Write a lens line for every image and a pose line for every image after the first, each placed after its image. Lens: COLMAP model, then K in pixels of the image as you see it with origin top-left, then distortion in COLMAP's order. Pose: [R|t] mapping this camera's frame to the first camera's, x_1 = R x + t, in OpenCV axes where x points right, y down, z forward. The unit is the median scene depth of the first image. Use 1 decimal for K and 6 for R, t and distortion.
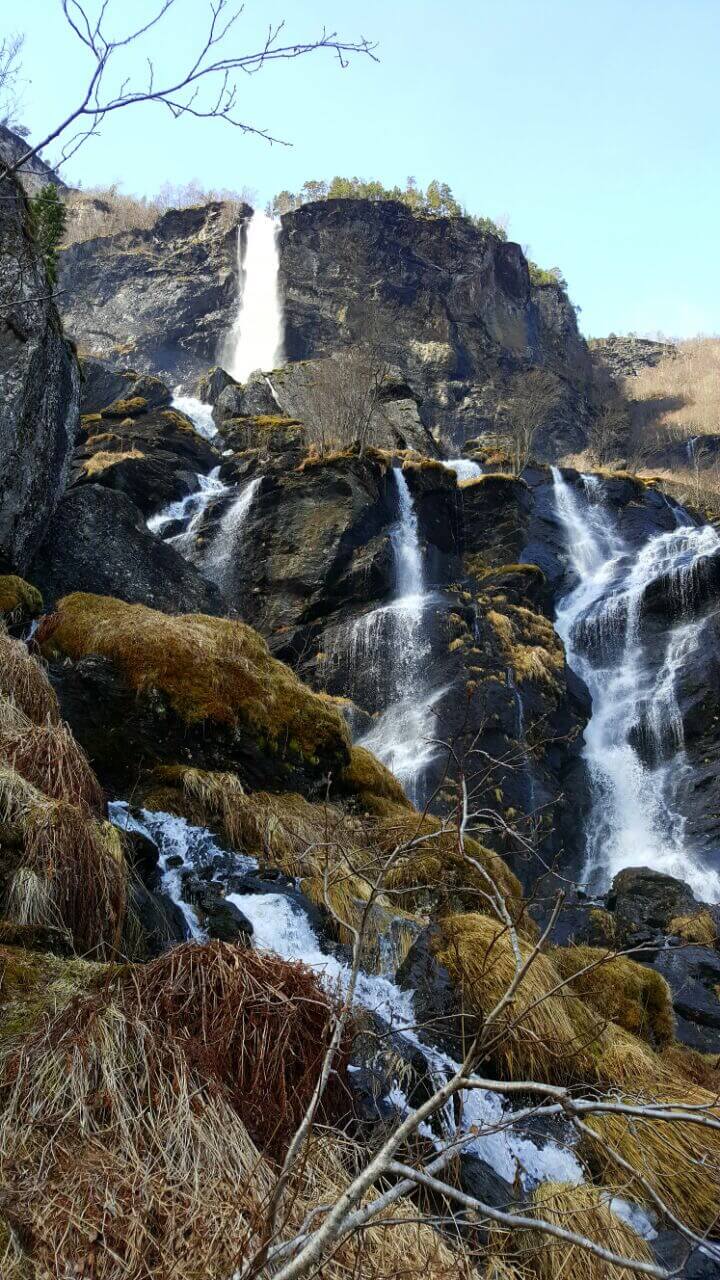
lens RADIAL K [[969.4, 0, 316.9], [0, 969.4, 640.4], [0, 0, 1]] dist [-0.000888, -0.001511]
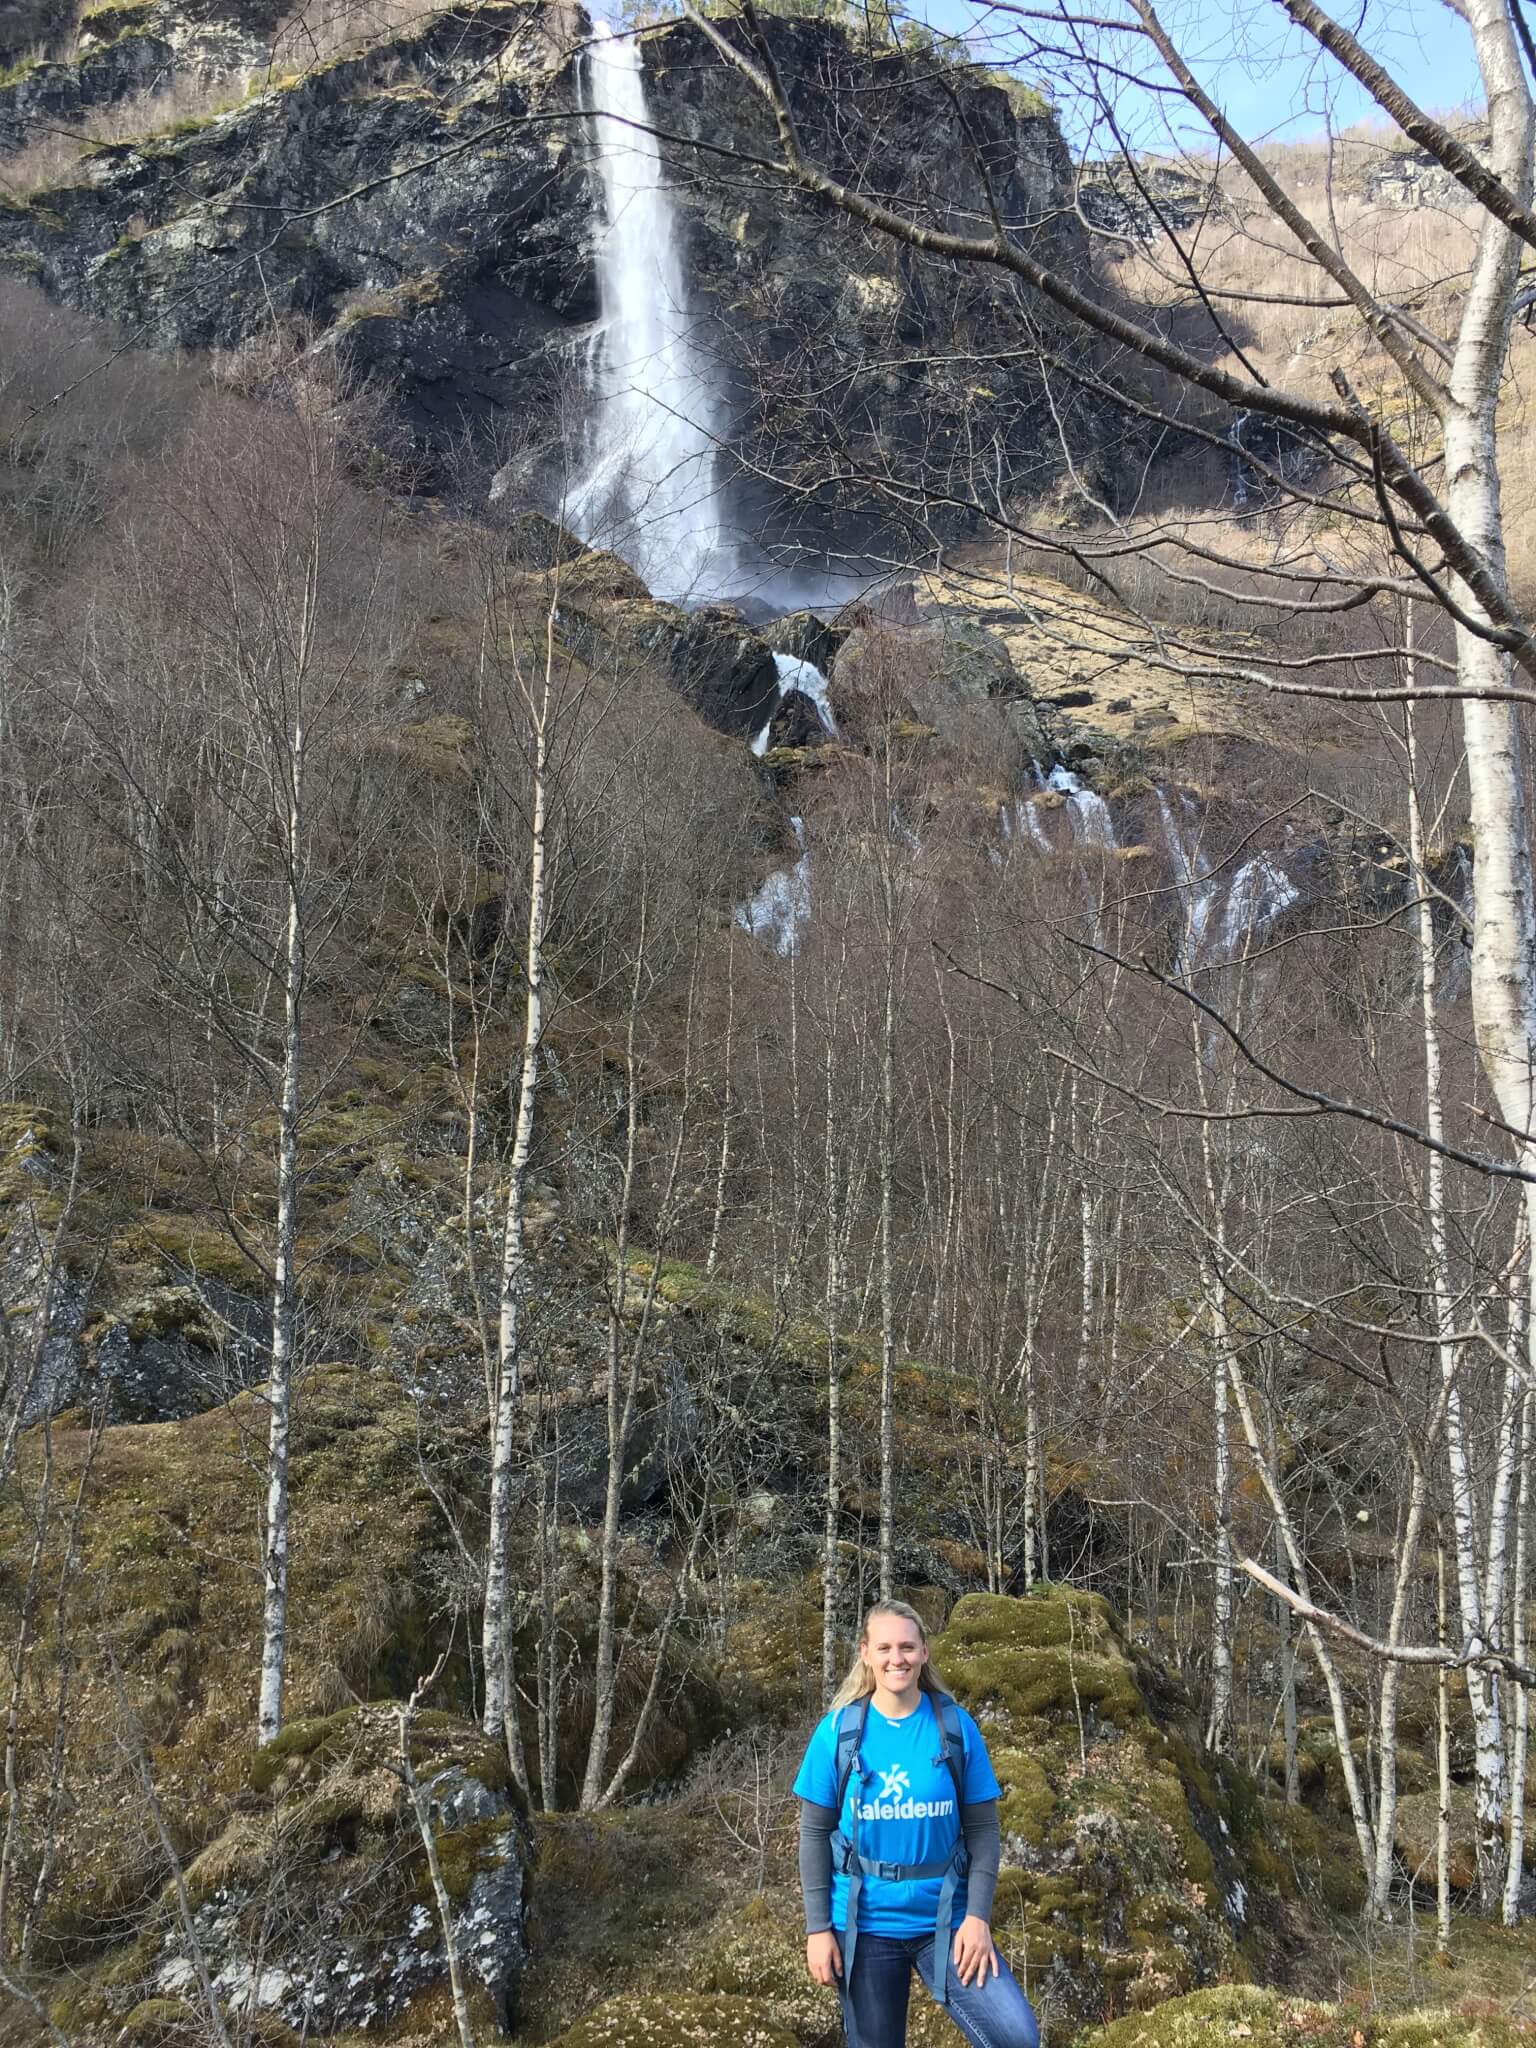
lens RADIAL K [[1697.3, 0, 768.0], [0, 1697.3, 1024.0], [0, 0, 1]] dist [-0.001808, -0.000671]
pose [[0.991192, 0.004741, 0.132350, -0.100774], [-0.033861, 0.975214, 0.218658, -0.068325], [-0.128033, -0.221214, 0.966784, -0.200673]]
